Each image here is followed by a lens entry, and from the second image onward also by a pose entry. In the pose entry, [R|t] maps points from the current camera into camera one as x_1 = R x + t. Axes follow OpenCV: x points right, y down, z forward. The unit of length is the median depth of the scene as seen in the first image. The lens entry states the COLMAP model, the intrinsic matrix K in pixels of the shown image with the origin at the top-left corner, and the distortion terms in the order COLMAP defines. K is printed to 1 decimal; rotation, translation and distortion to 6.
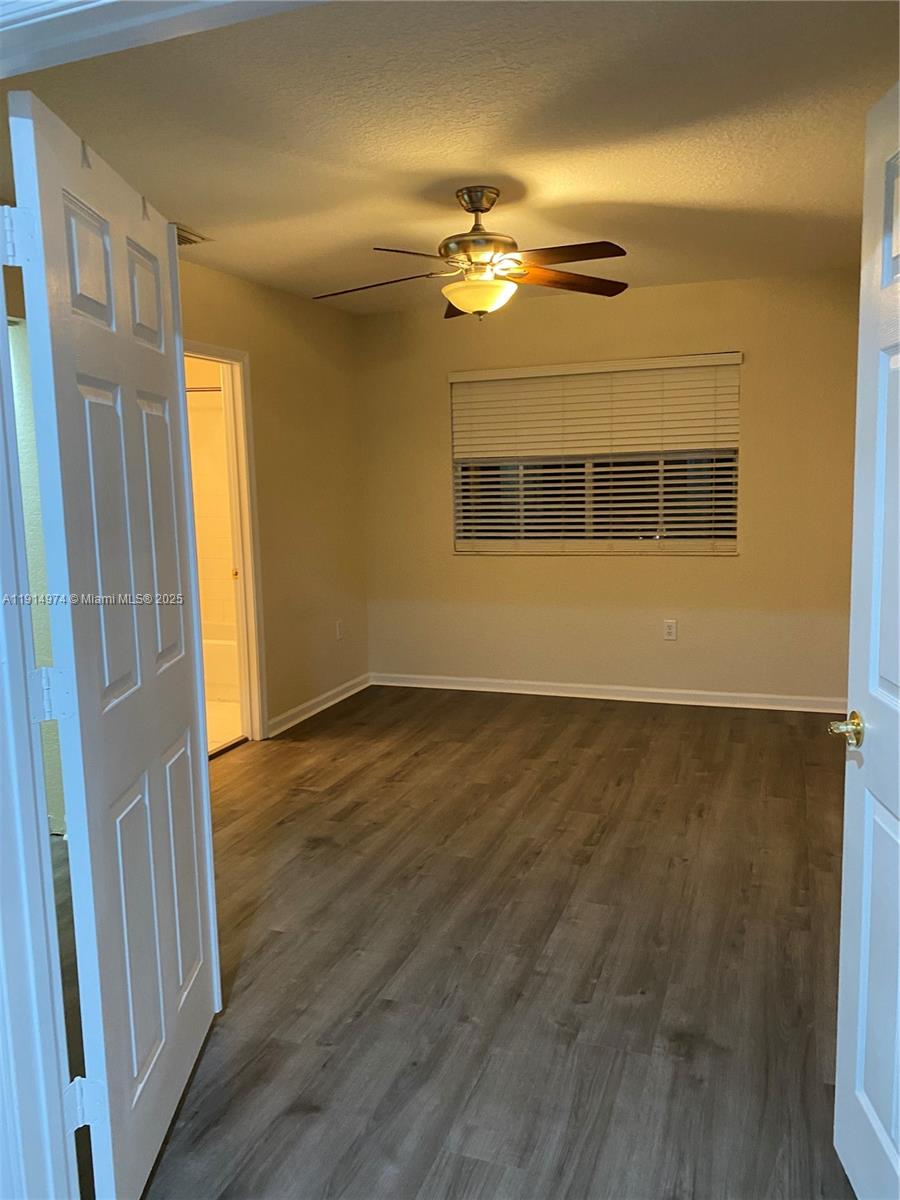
lens RADIAL K [[906.3, 0, 441.8], [0, 906.3, 598.1], [0, 0, 1]] dist [0.013176, -0.028214]
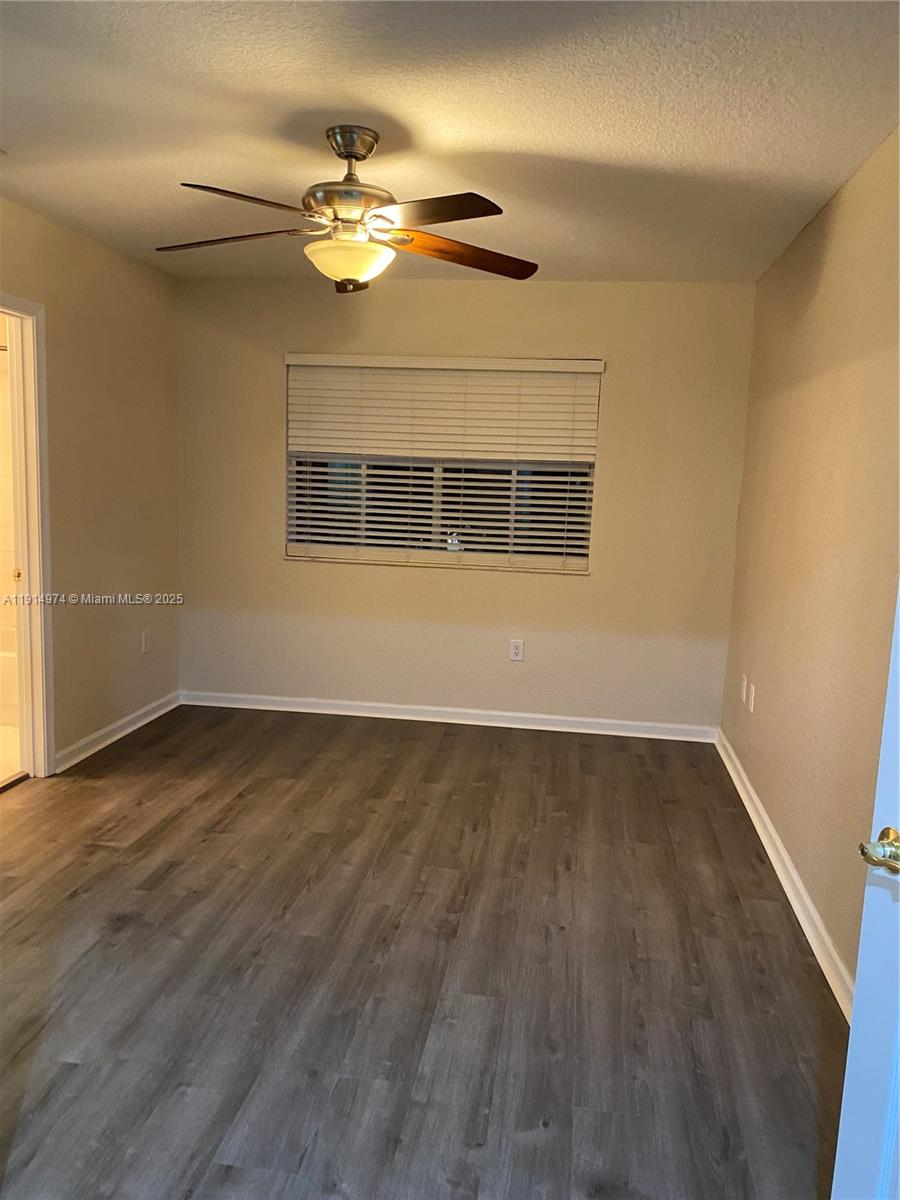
lens RADIAL K [[906.3, 0, 452.2], [0, 906.3, 607.9], [0, 0, 1]] dist [0.013176, -0.028214]
pose [[0.973480, 0.031629, 0.226574, -0.041914], [-0.035266, 0.999306, 0.012021, -0.027076], [-0.226037, -0.019692, 0.973920, 0.151875]]
